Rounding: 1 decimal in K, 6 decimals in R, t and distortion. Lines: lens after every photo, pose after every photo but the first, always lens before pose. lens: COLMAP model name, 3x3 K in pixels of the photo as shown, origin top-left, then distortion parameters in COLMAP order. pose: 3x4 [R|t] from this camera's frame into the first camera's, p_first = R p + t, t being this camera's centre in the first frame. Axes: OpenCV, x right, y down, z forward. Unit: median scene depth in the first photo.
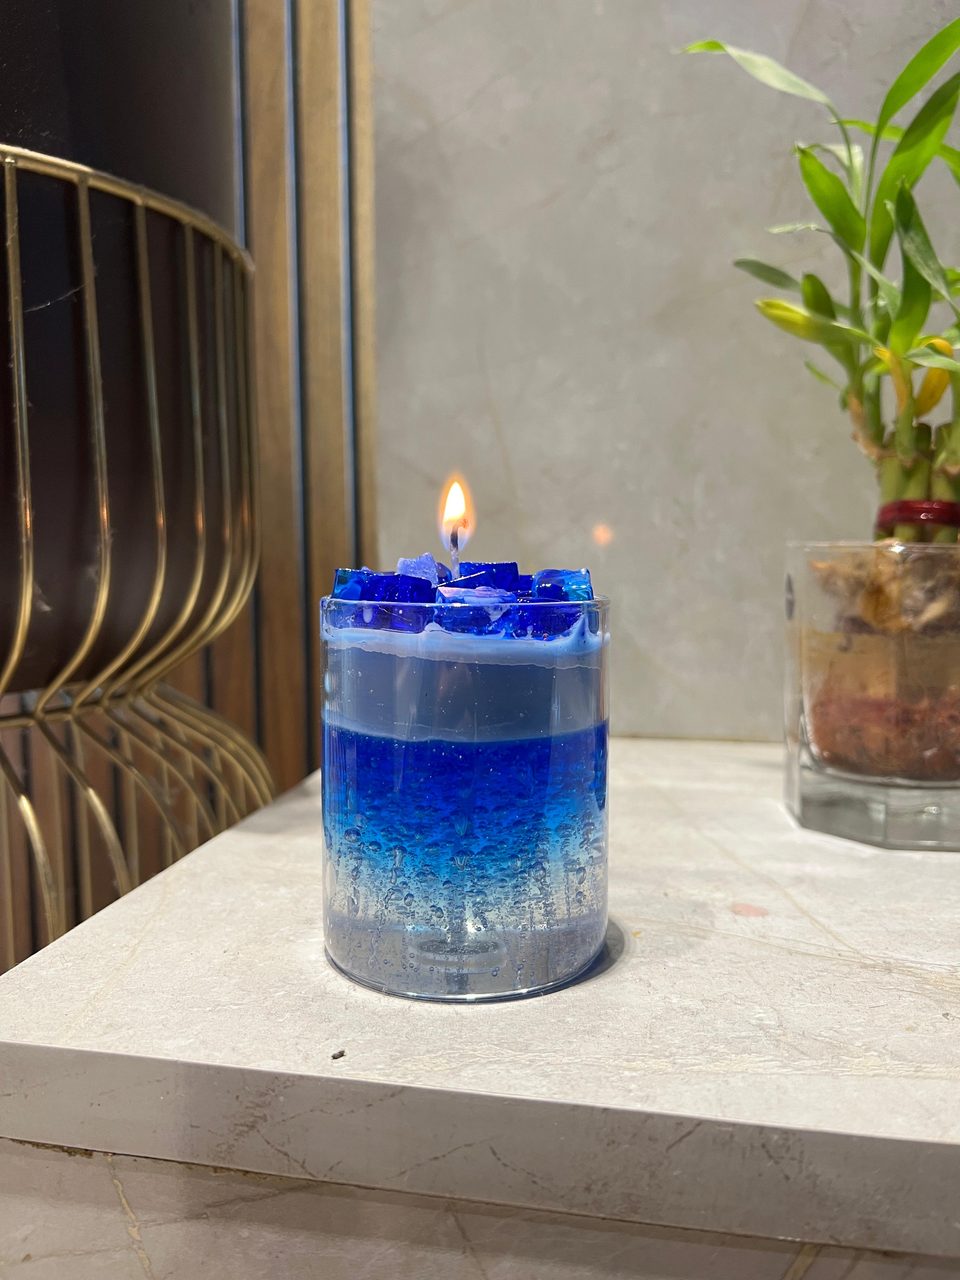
lens RADIAL K [[1077.9, 0, 485.3], [0, 1077.9, 629.1], [0, 0, 1]] dist [0.050296, -0.105615]
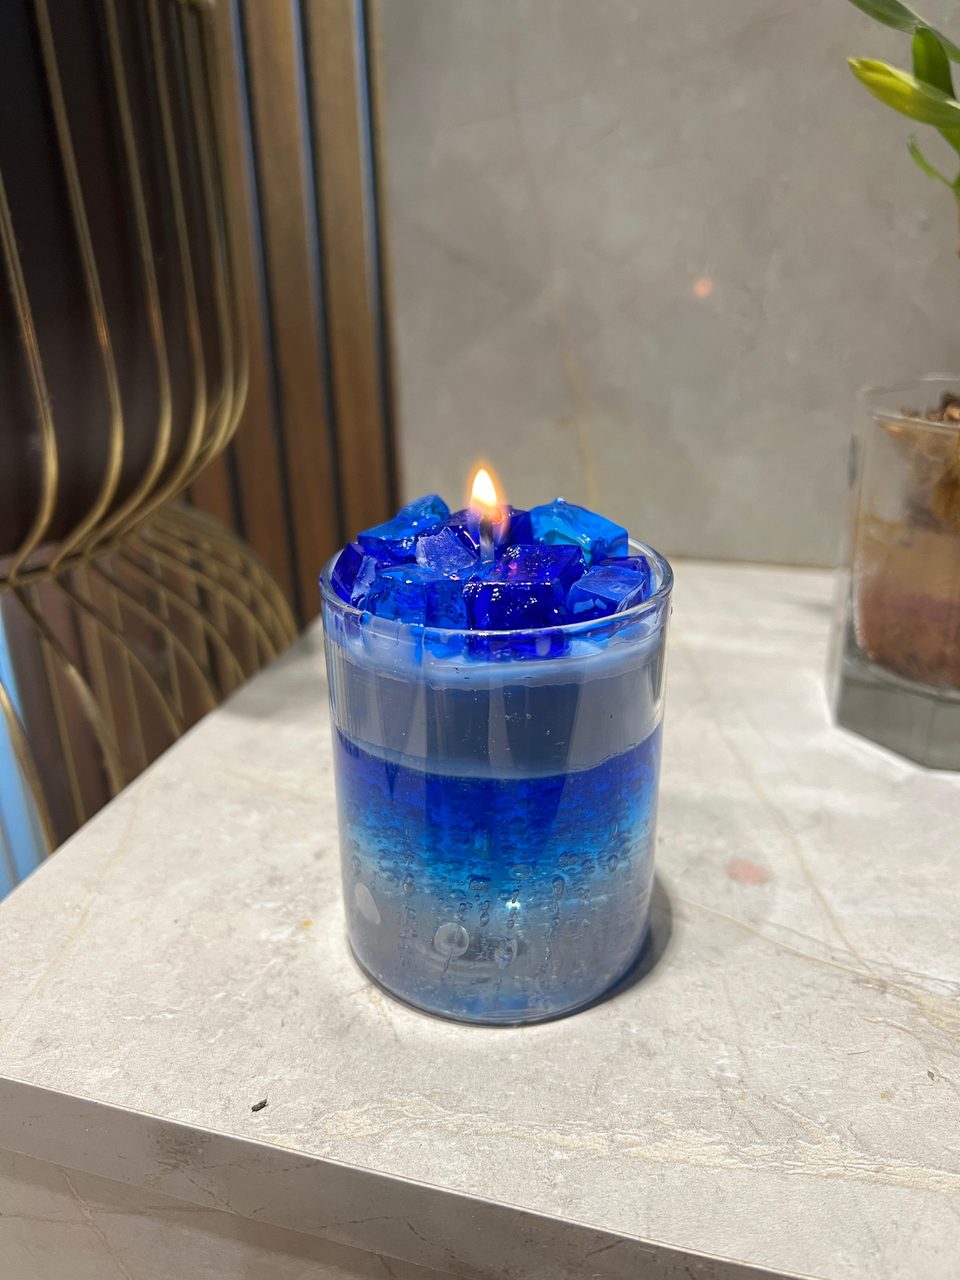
lens RADIAL K [[1077.9, 0, 484.6], [0, 1077.9, 636.8], [0, 0, 1]] dist [0.050296, -0.105615]
pose [[0.995526, 0.025411, -0.091010, 0.106373], [0.005280, 0.946698, 0.322078, -0.234545], [0.094343, -0.321118, 0.942328, 0.193625]]
